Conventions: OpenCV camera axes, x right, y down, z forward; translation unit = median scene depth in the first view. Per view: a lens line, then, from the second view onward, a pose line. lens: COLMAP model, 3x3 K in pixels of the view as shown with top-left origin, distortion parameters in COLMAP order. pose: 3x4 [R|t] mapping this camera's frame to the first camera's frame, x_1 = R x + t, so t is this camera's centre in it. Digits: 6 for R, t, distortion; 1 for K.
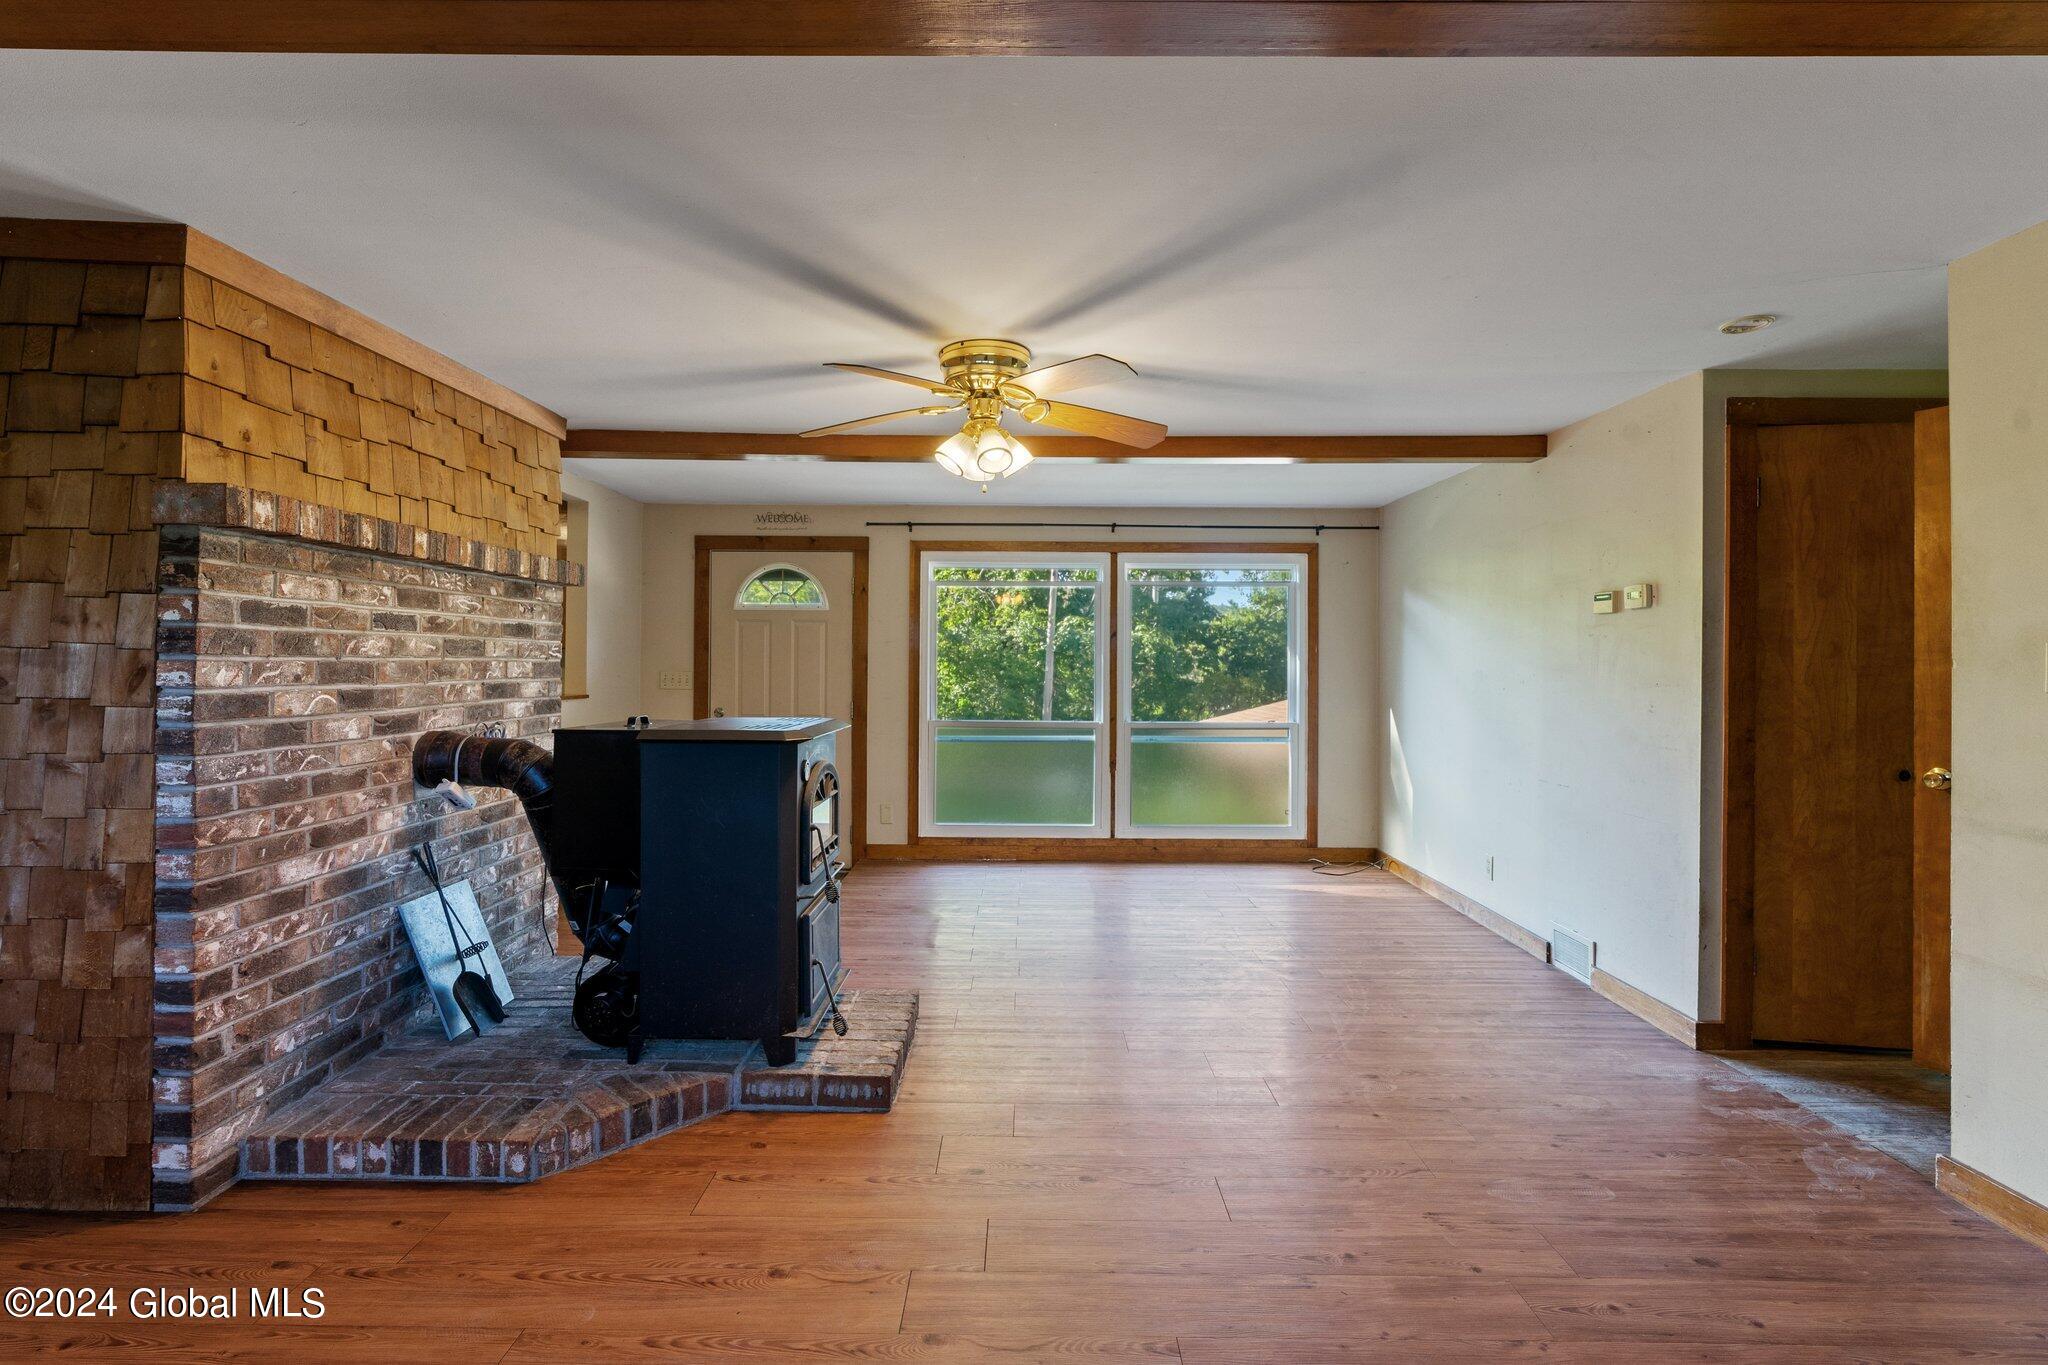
lens RADIAL K [[928.1, 0, 1015.2], [0, 928.1, 673.7], [0, 0, 1]] dist [-0.010274, 0.004042]
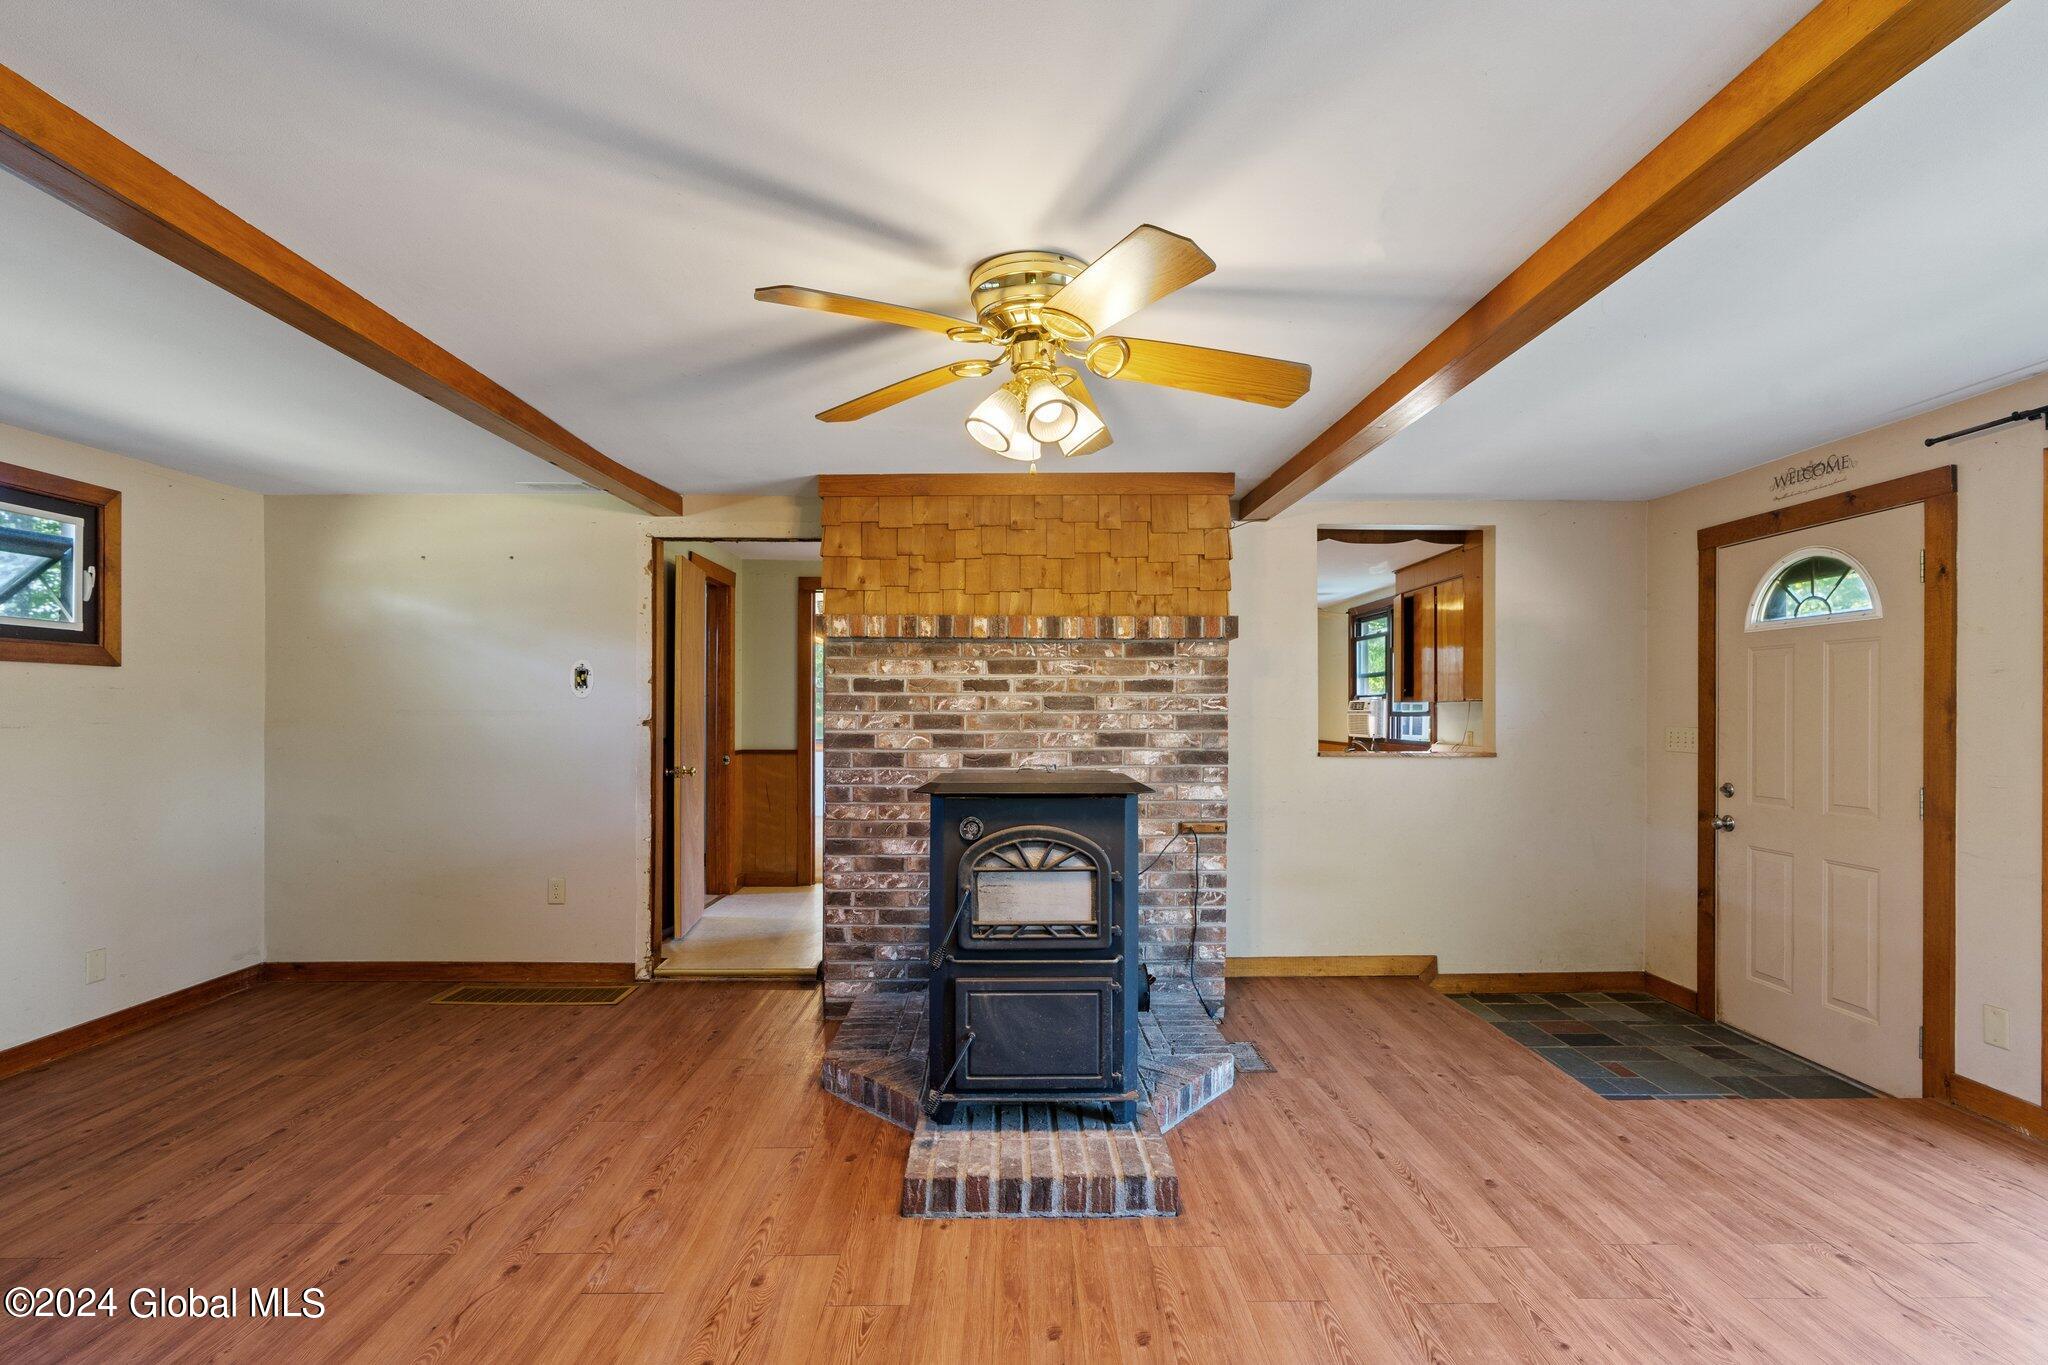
lens RADIAL K [[928.1, 0, 1006.4], [0, 928.1, 719.5], [0, 0, 1]] dist [-0.010274, 0.004042]
pose [[0.017097, 0.000243, -0.999854, 0.738124], [-0.011363, 0.999935, 0.000049, -0.006187], [0.999789, 0.011361, 0.017099, 1.054057]]
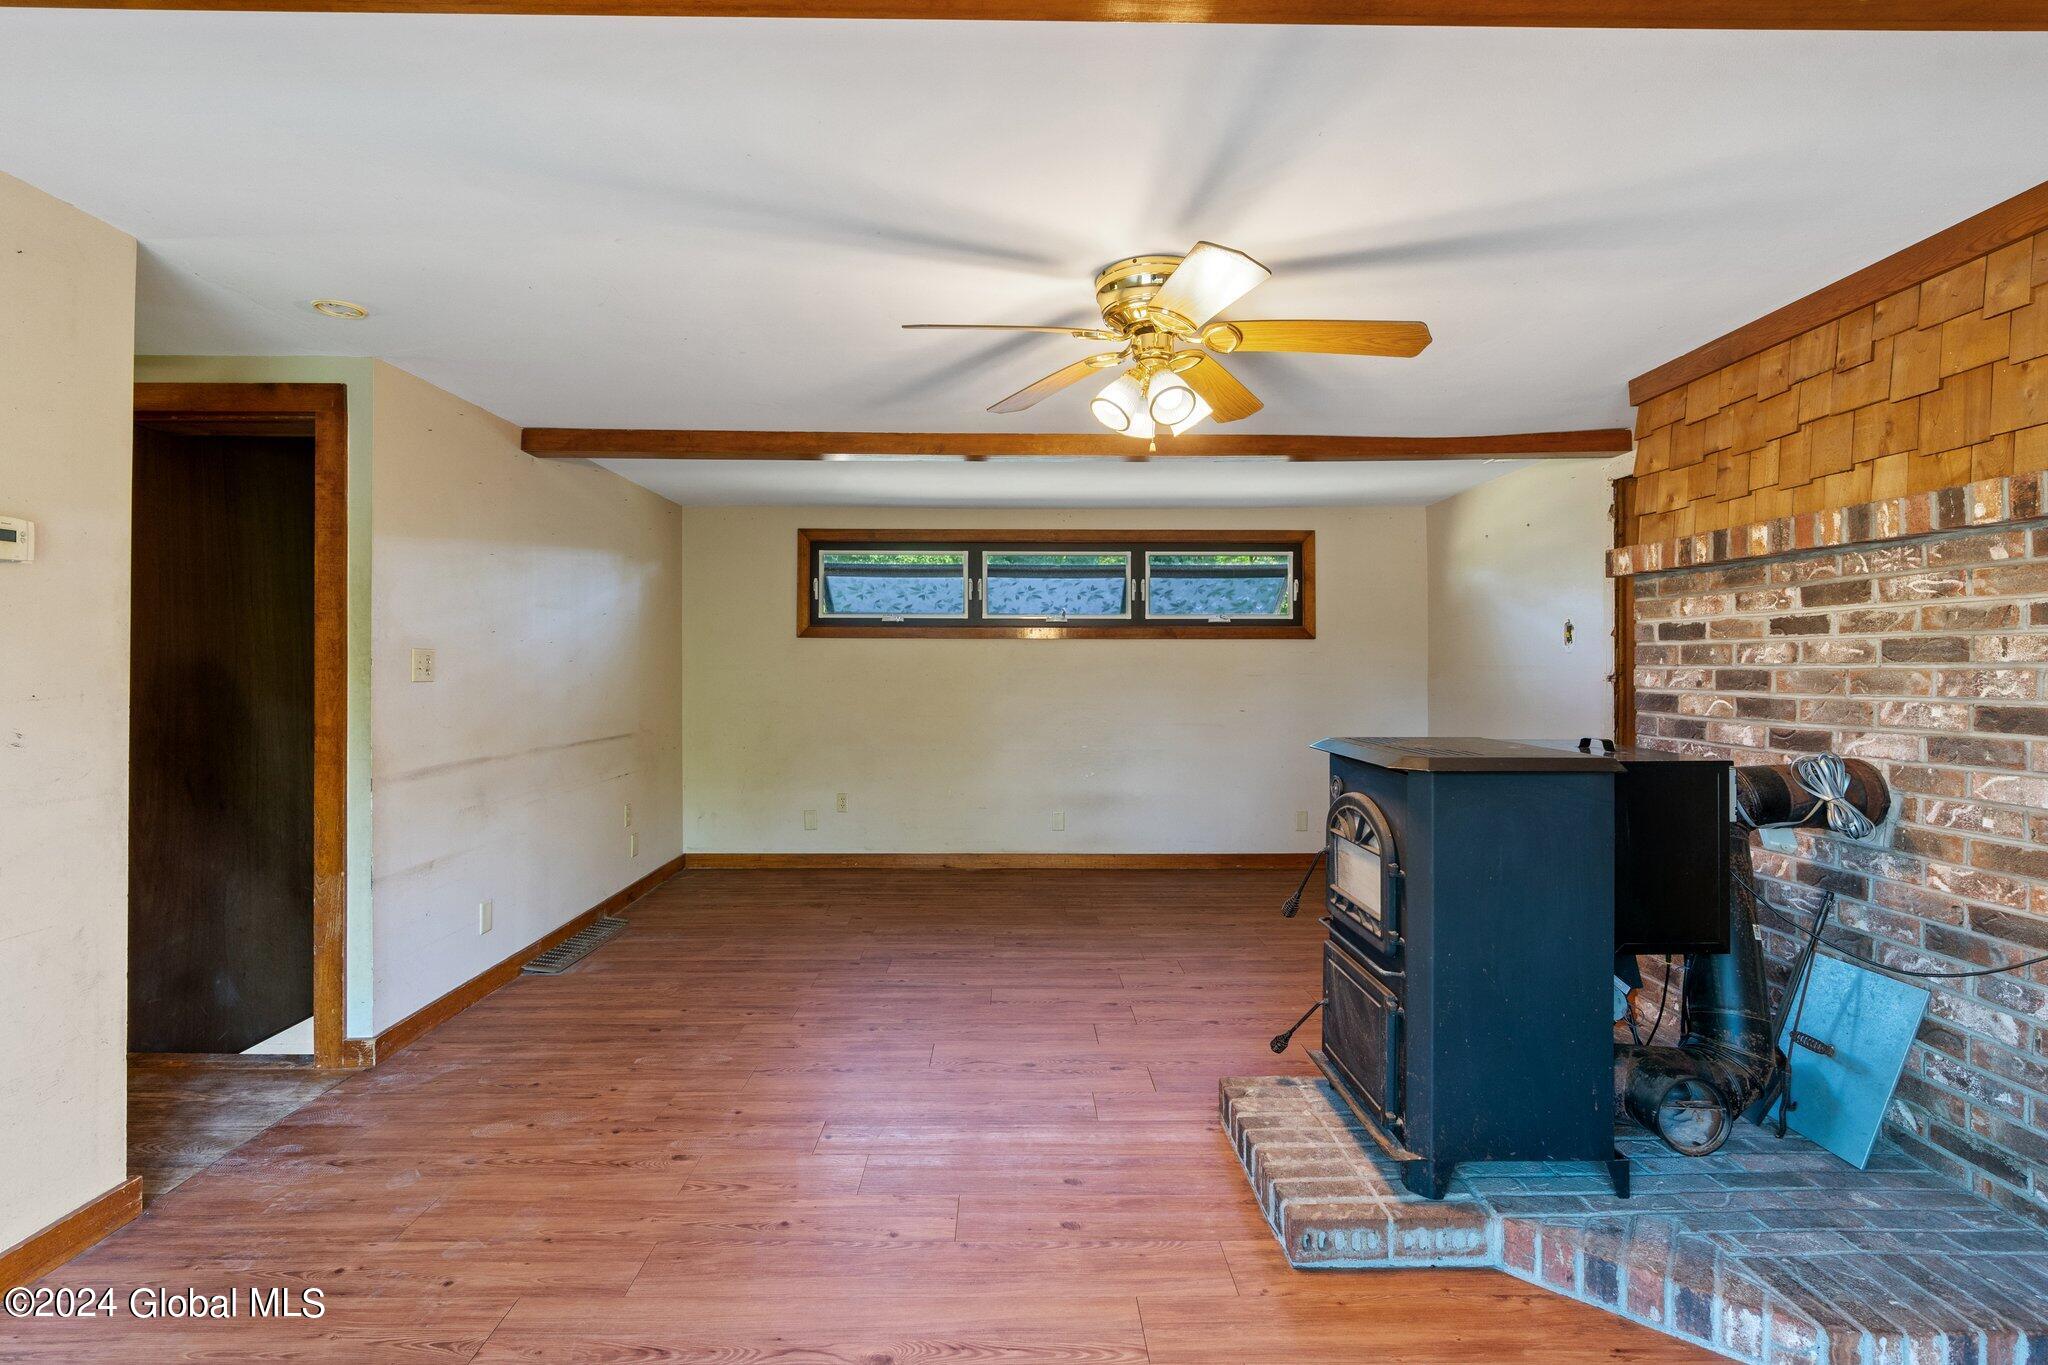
lens RADIAL K [[928.1, 0, 1031.5], [0, 928.1, 665.4], [0, 0, 1]] dist [-0.010274, 0.004042]
pose [[-0.999364, -0.007223, -0.034928, 0.105420], [-0.007533, 0.999933, 0.008751, -0.020413], [0.034863, 0.009008, -0.999352, 1.951674]]
